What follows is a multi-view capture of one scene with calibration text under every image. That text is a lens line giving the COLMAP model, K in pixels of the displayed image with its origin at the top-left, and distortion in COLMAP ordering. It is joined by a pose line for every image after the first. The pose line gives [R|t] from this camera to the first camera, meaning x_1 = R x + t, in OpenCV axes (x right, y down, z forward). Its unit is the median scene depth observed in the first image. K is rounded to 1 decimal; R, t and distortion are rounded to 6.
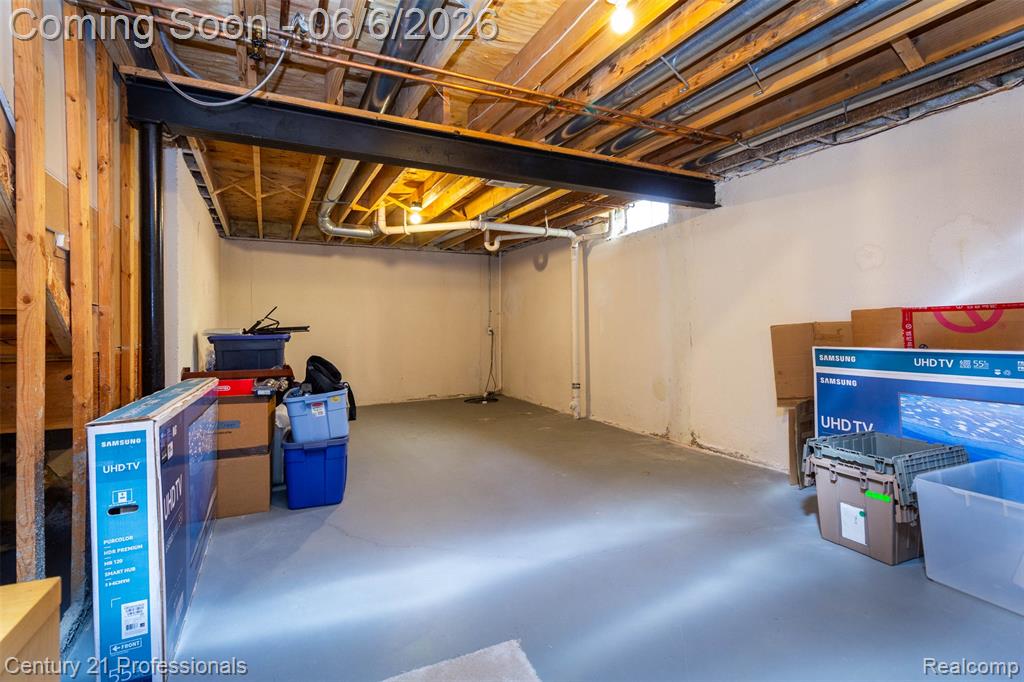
lens RADIAL K [[478.4, 0, 511.7], [0, 478.4, 334.0], [0, 0, 1]] dist [0.000346, 0.000298]
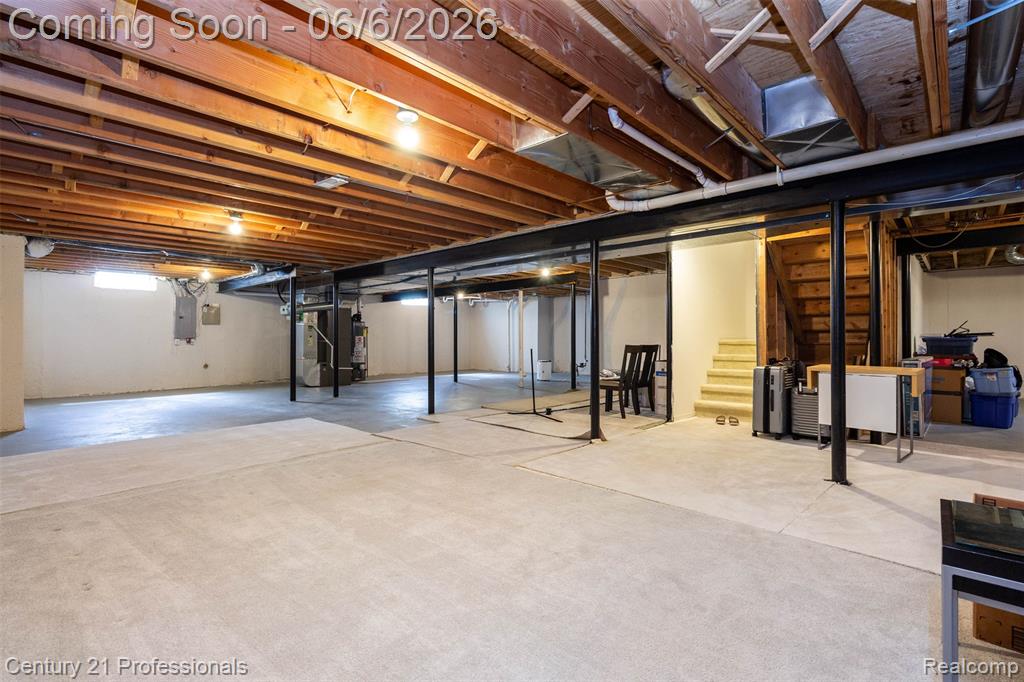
lens RADIAL K [[478.4, 0, 513.6], [0, 478.4, 333.9], [0, 0, 1]] dist [0.000346, 0.000298]
pose [[0.341519, 0.012983, -0.939785, 0.728220], [-0.009563, 0.999901, 0.010338, -0.018251], [0.939826, 0.005457, 0.341609, -1.433382]]
